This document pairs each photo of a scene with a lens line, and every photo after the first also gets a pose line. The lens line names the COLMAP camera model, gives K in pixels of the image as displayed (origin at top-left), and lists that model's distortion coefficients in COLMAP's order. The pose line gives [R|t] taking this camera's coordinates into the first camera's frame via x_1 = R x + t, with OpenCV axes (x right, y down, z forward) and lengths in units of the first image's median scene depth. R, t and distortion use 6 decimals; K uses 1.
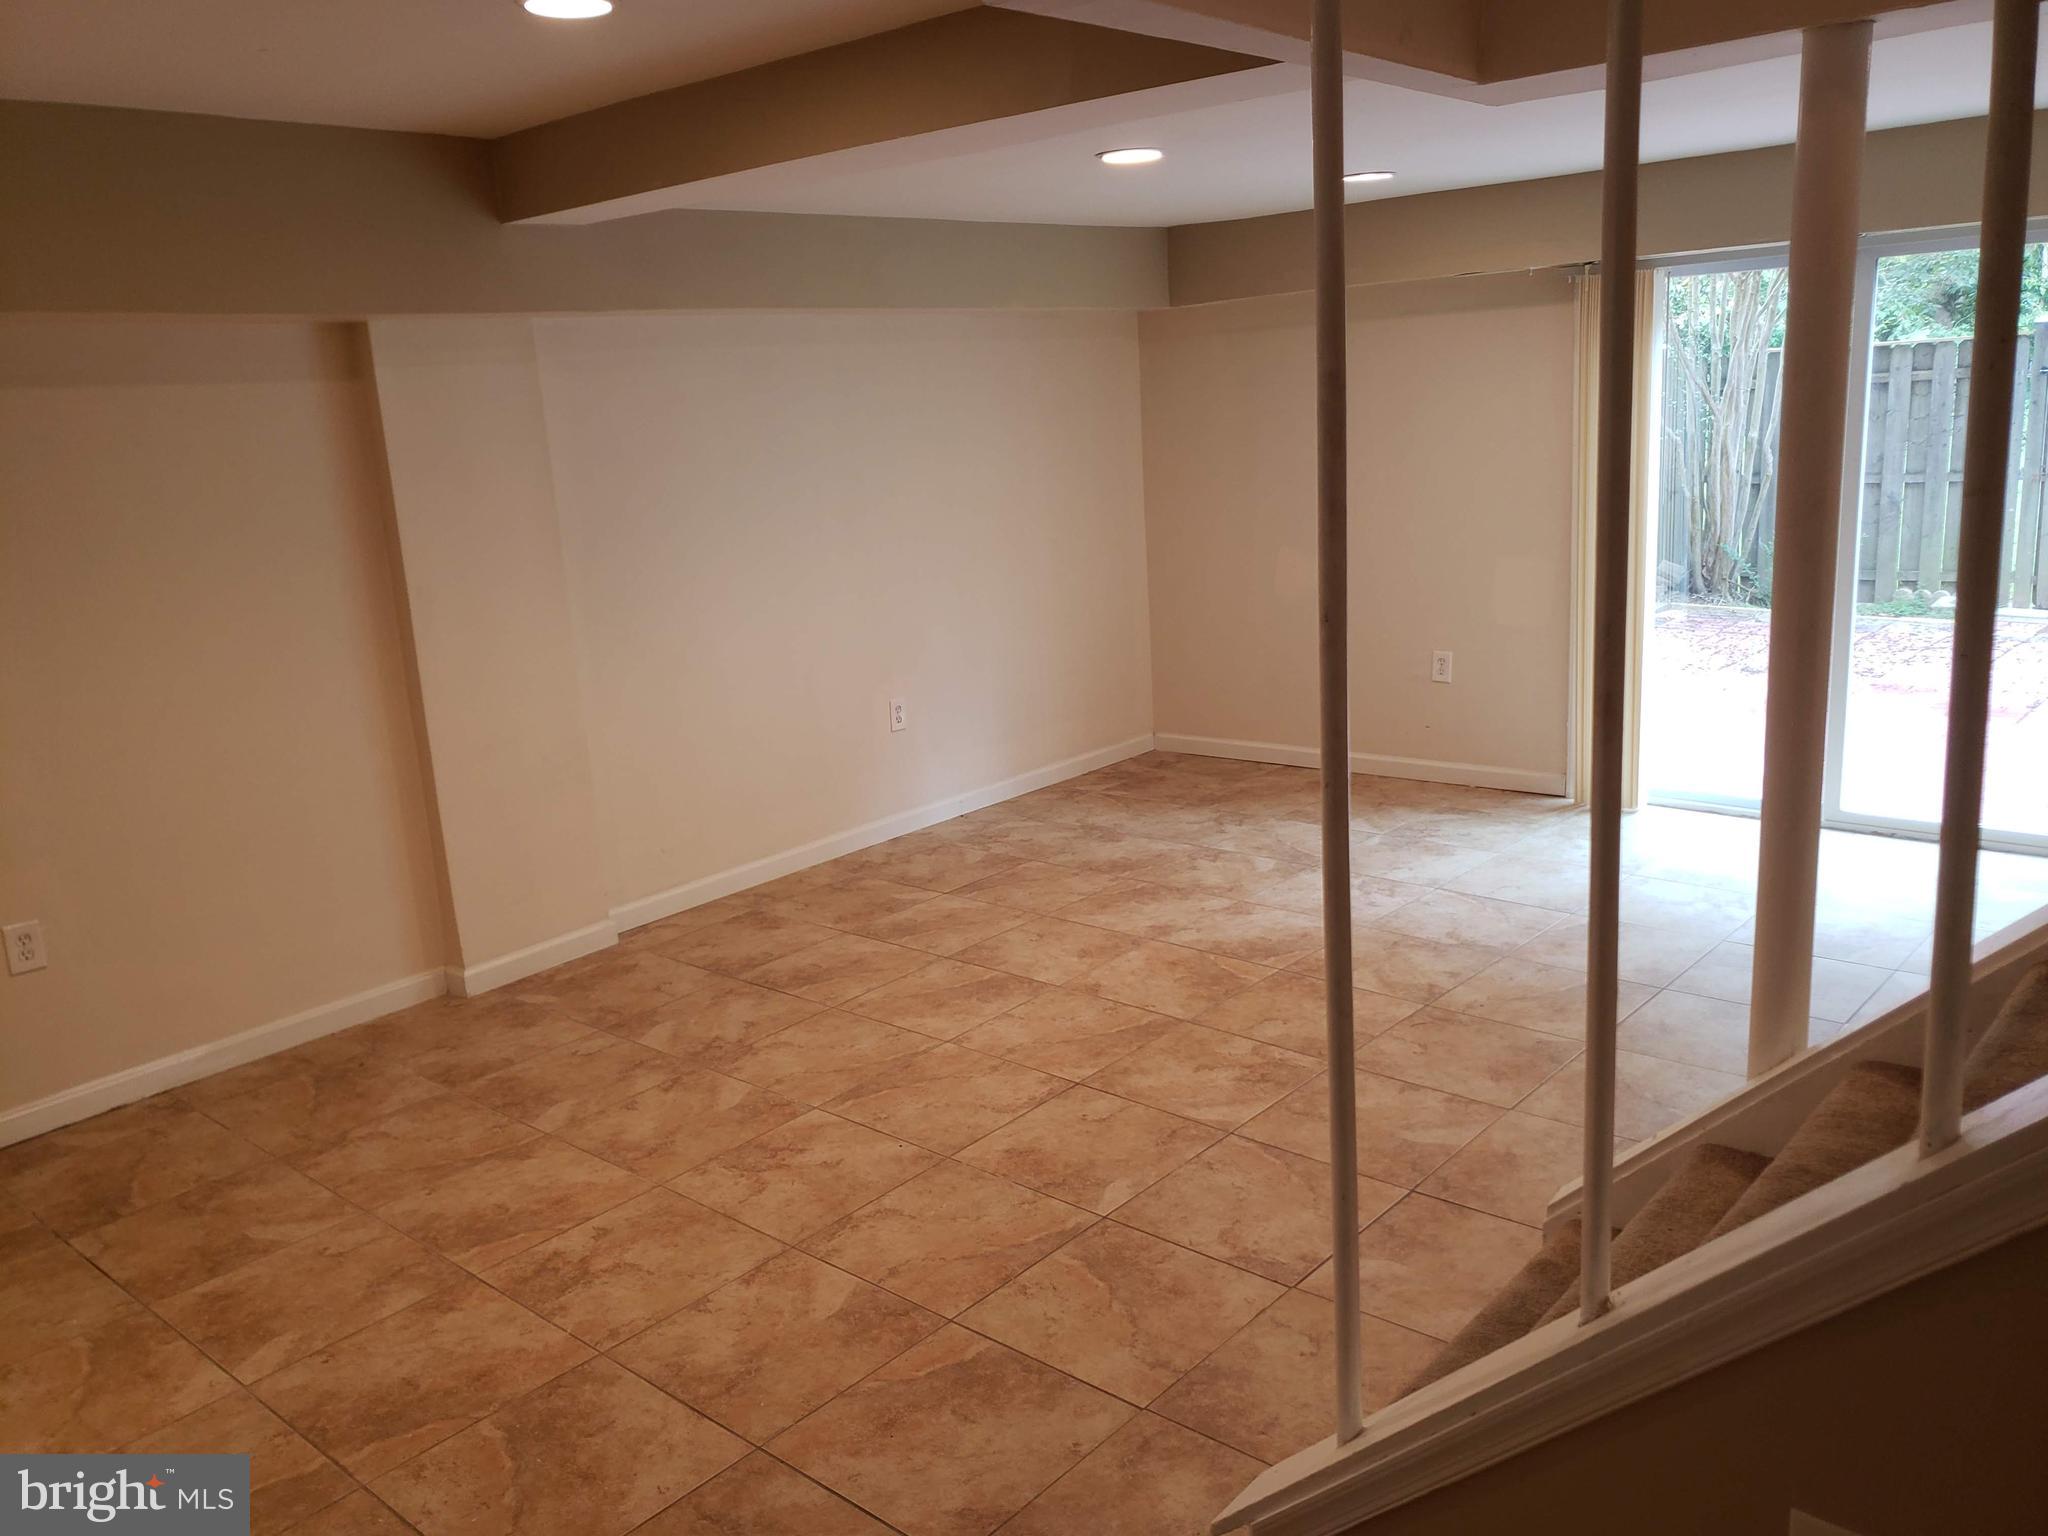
lens RADIAL K [[1630.6, 0, 1024.0], [0, 1630.6, 768.0], [0, 0, 1]] dist [0.090642, -0.217638]
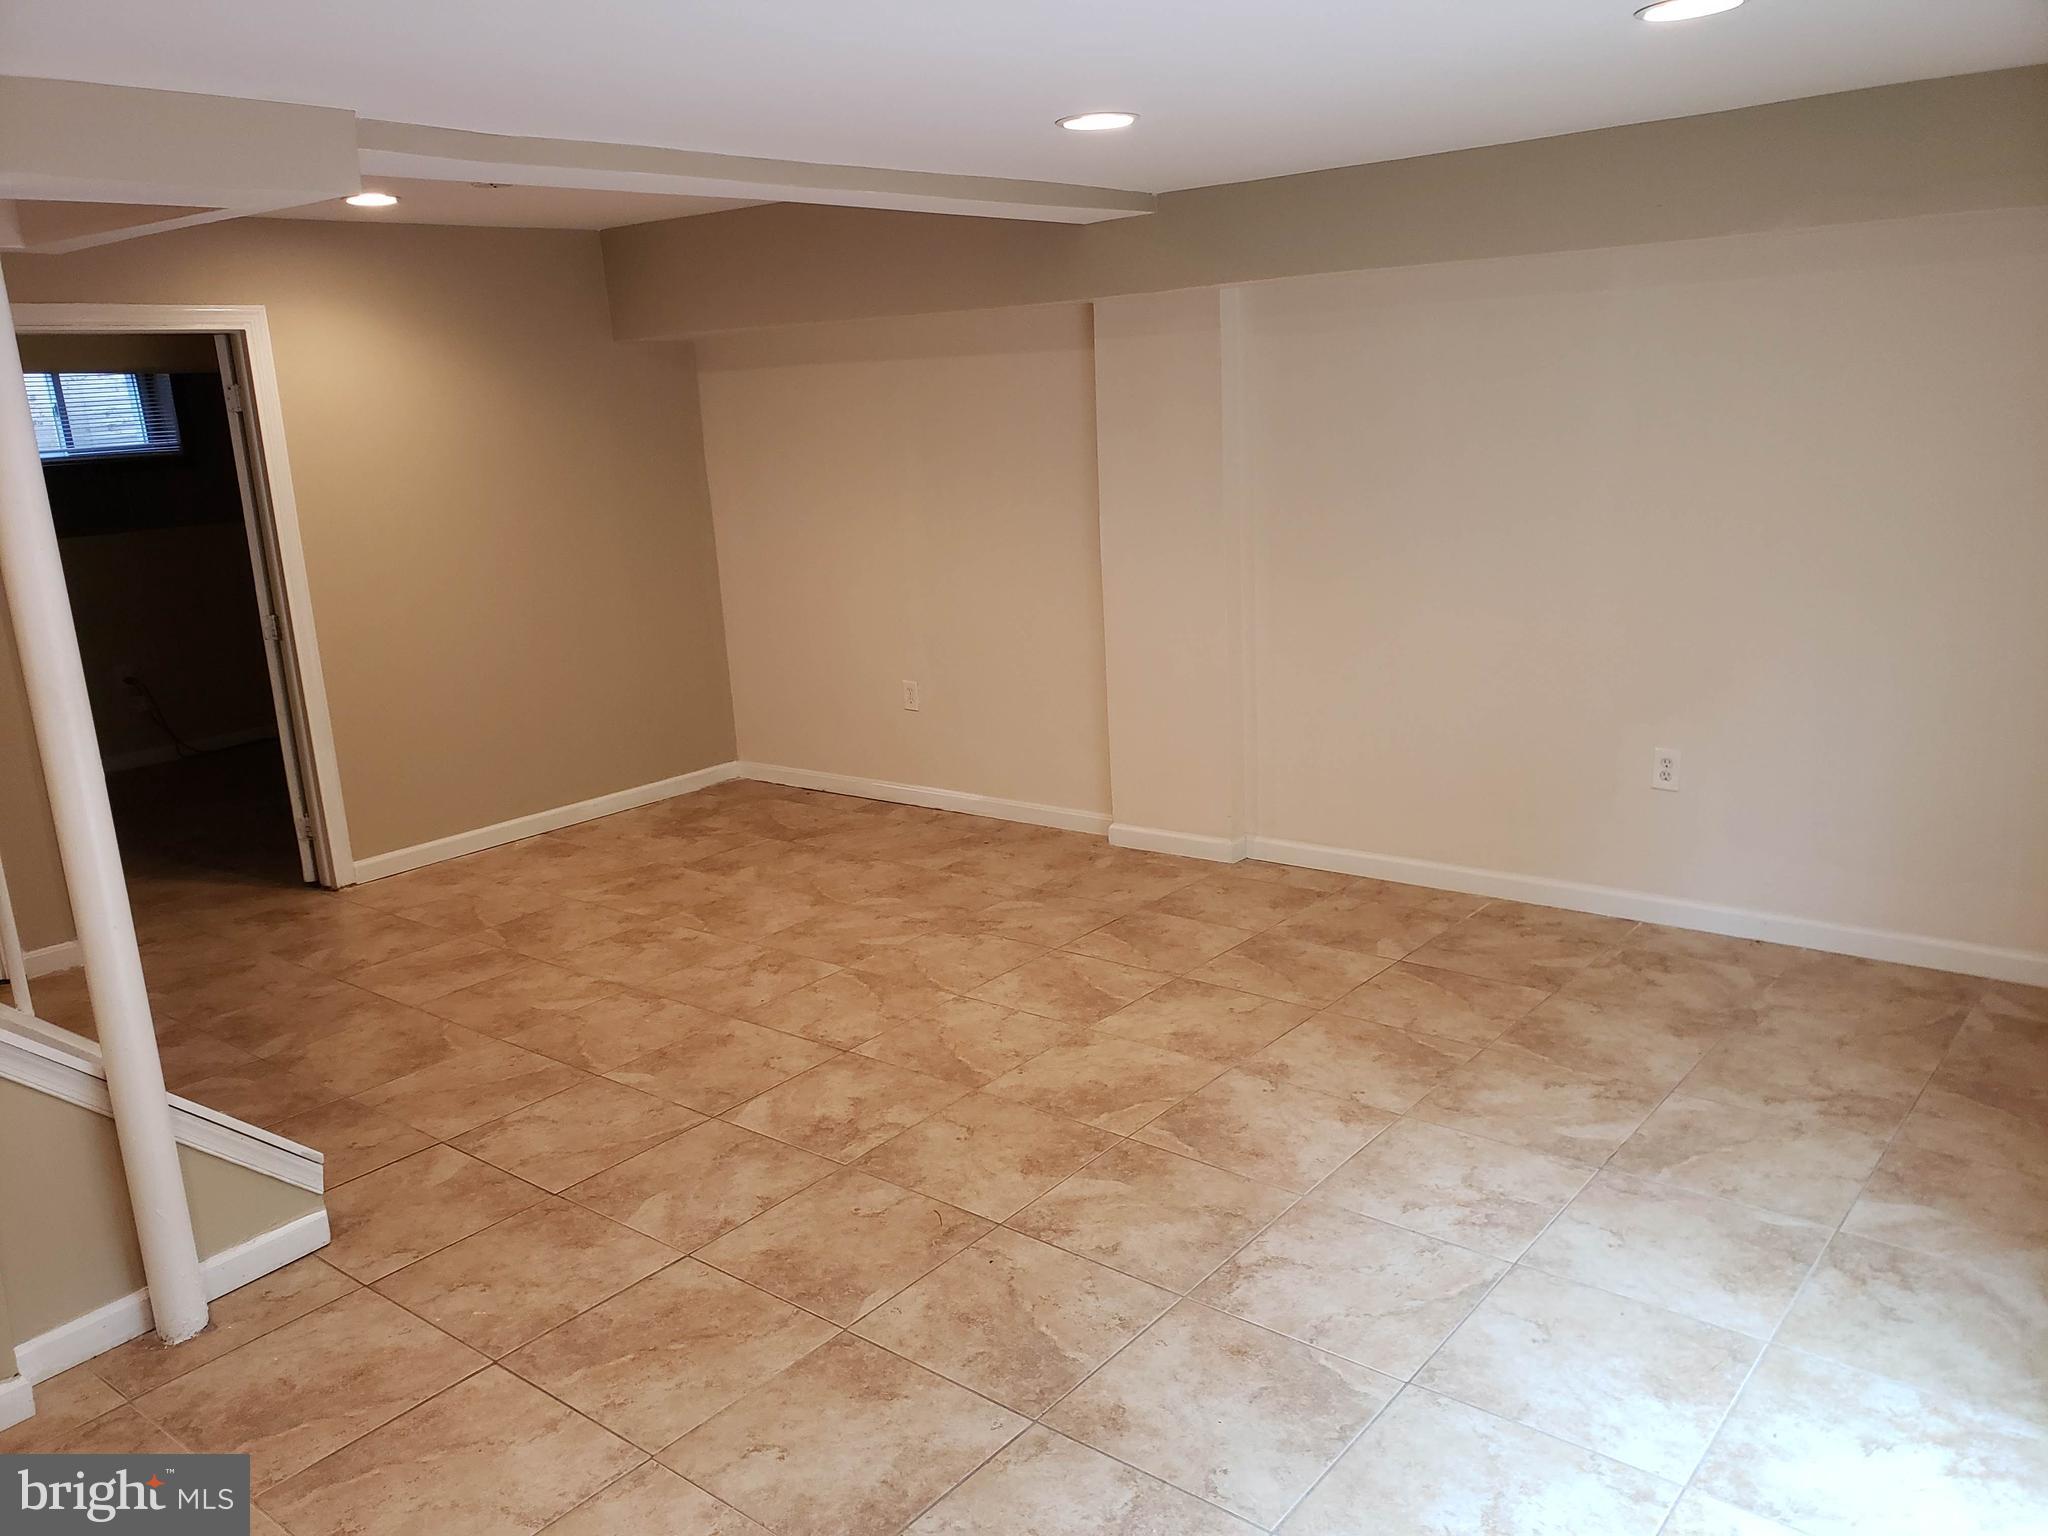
lens RADIAL K [[1551.7, 0, 979.1], [0, 1551.7, 764.6], [0, 0, 1]] dist [0.152411, -0.374798]
pose [[0.033879, 0.294237, -0.955132, 0.901874], [-0.175297, 0.942615, 0.284163, -0.277284], [0.983933, 0.157804, 0.083514, 0.894248]]
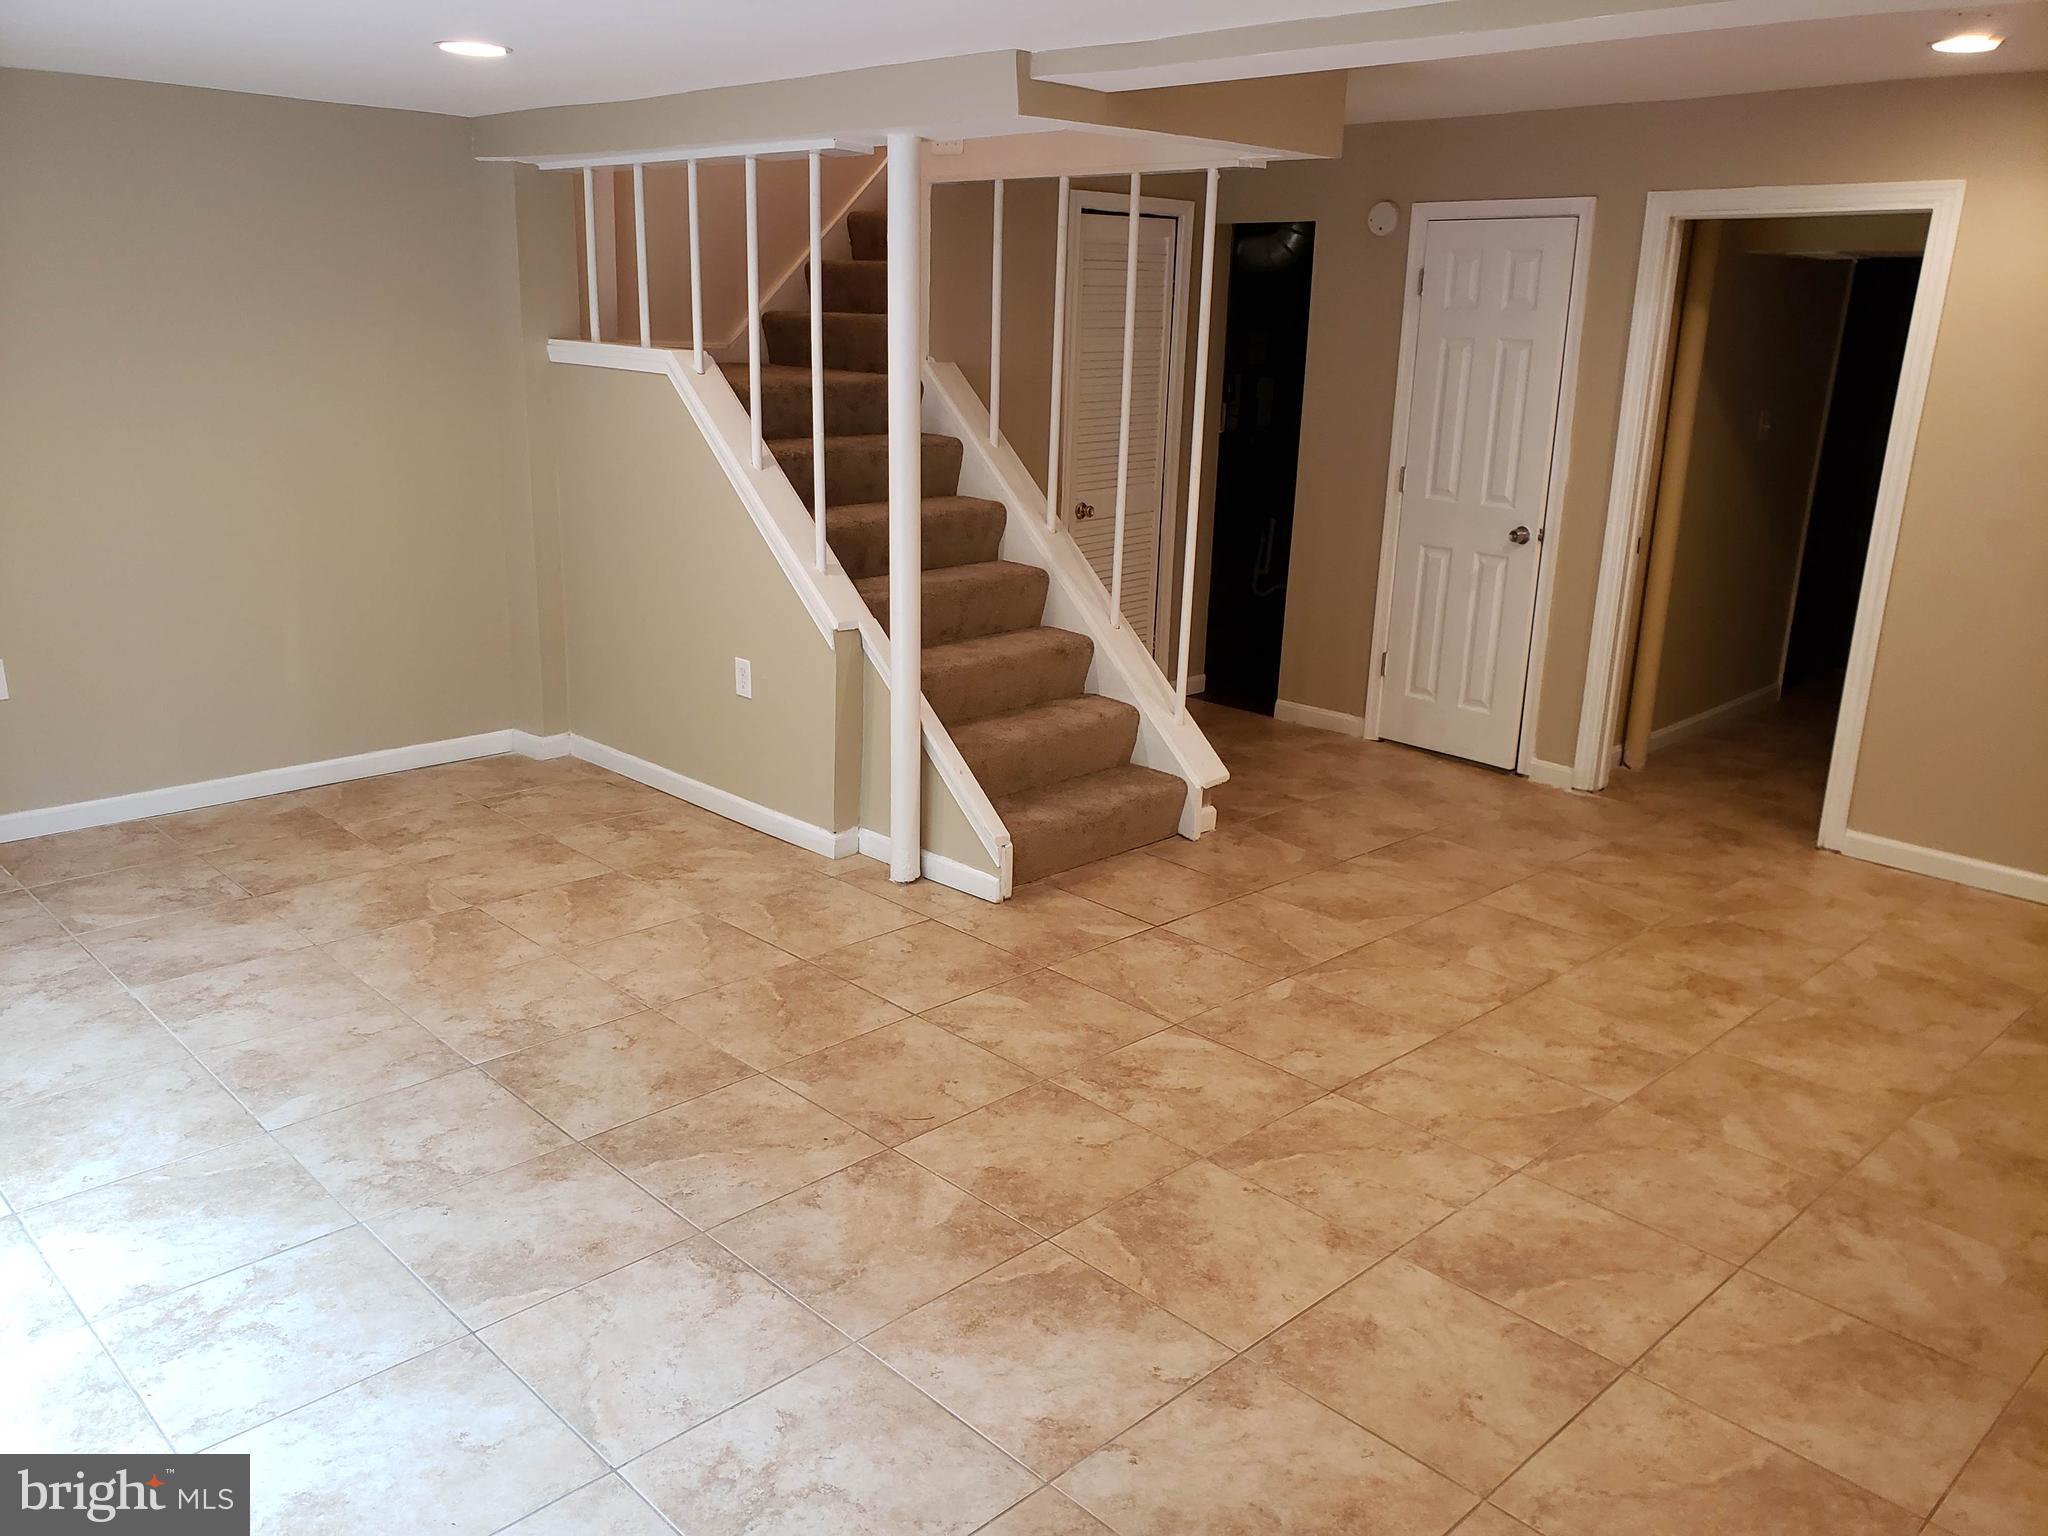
lens RADIAL K [[1630.6, 0, 1024.0], [0, 1630.6, 768.0], [0, 0, 1]] dist [0.090642, -0.217638]
pose [[-0.997492, 0.016435, 0.068843, 0.127022], [0.047571, 0.875882, 0.480174, -0.378178], [-0.052407, 0.482245, -0.874467, 1.585310]]
